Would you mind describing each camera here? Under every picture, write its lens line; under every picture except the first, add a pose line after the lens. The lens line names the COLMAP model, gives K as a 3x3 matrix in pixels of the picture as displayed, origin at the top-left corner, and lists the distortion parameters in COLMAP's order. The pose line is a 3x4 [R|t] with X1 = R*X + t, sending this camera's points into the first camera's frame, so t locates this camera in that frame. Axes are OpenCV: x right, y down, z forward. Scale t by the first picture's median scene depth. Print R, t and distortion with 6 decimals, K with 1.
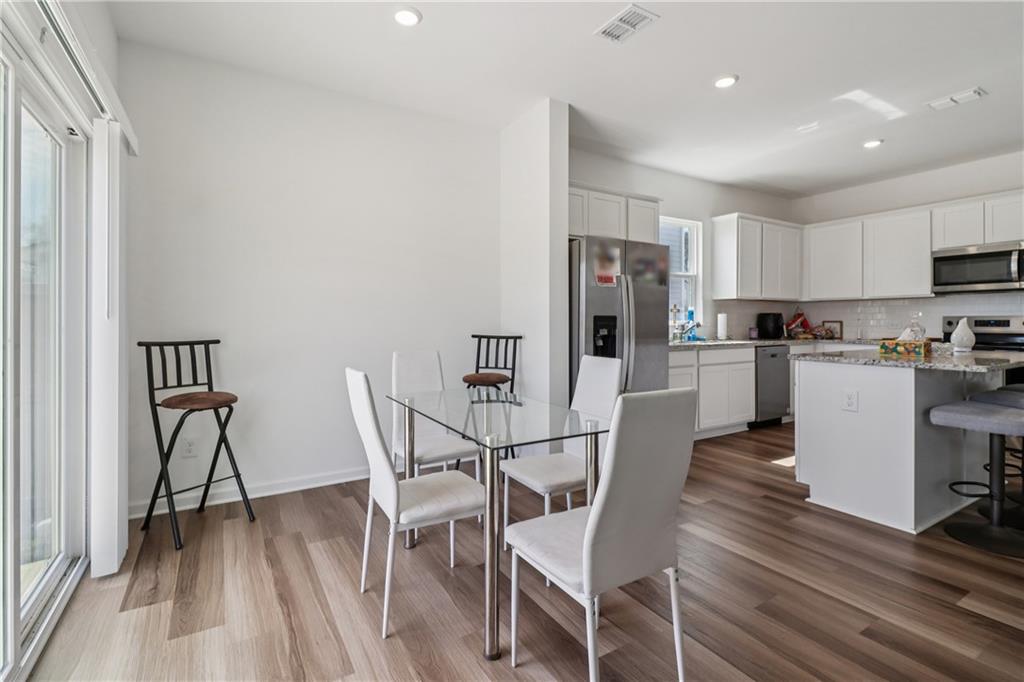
lens RADIAL K [[471.9, 0, 513.1], [0, 471.9, 320.8], [0, 0, 1]] dist [0.013410, -0.010375]
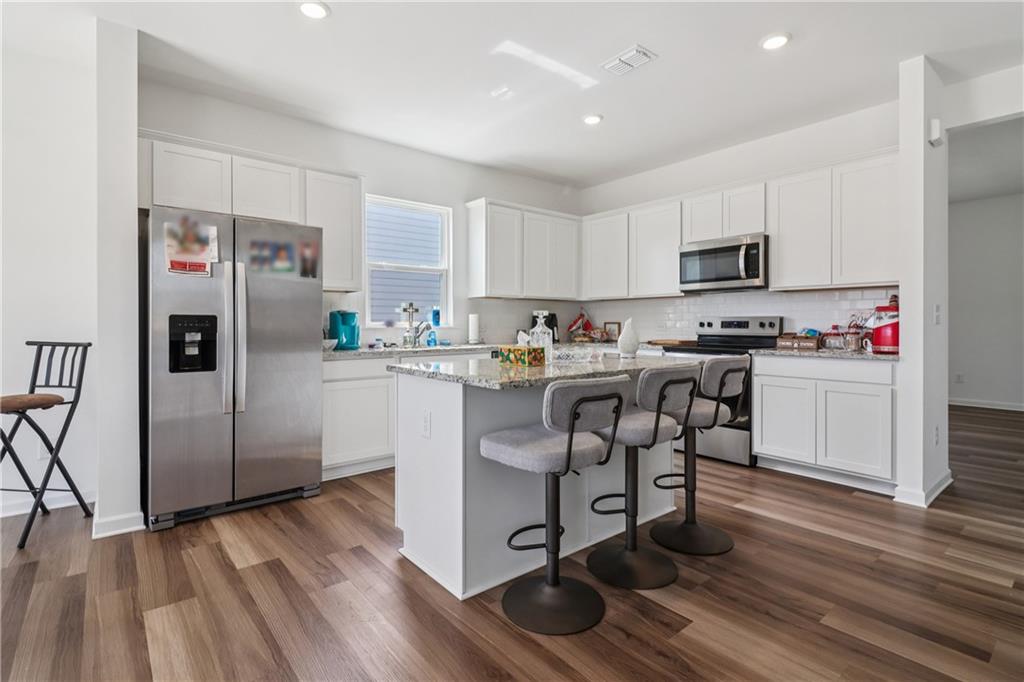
lens RADIAL K [[495.5, 0, 517.8], [0, 495.5, 325.5], [0, 0, 1]] dist [0.011131, -0.006525]
pose [[0.988767, -0.001487, 0.149461, 0.550284], [0.000708, 0.999986, 0.005266, 0.001656], [-0.149466, -0.005101, 0.988754, 0.128026]]
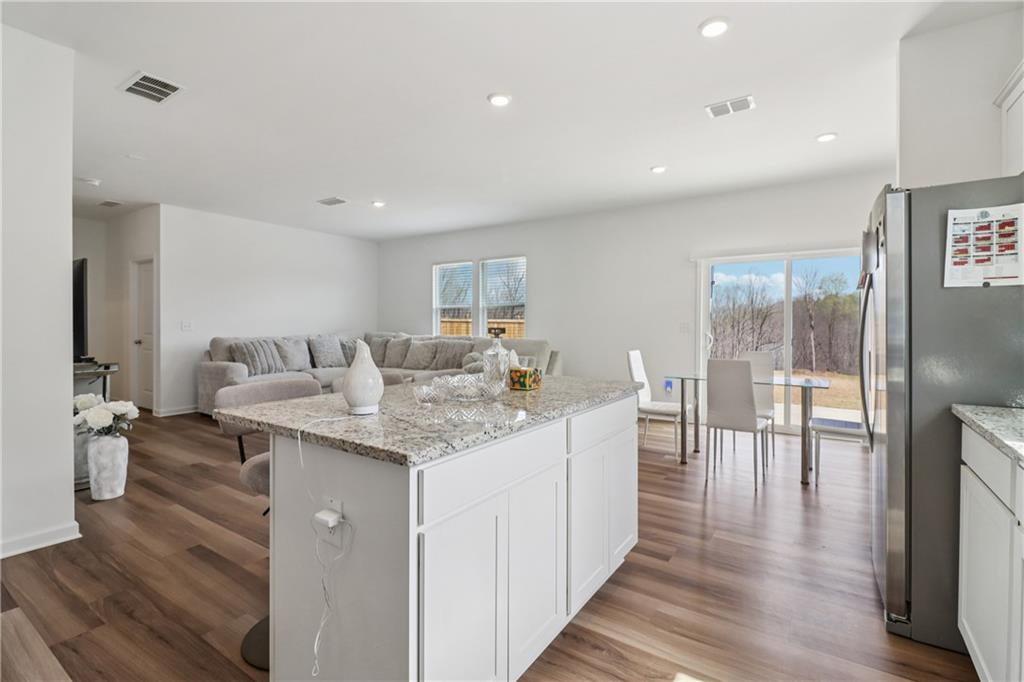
lens RADIAL K [[471.9, 0, 514.6], [0, 471.9, 325.9], [0, 0, 1]] dist [0.013410, -0.010375]
pose [[-0.908317, 0.000537, -0.418283, 0.900205], [-0.001300, 0.999991, 0.004107, -0.019720], [0.418281, 0.004274, -0.908307, 1.320480]]
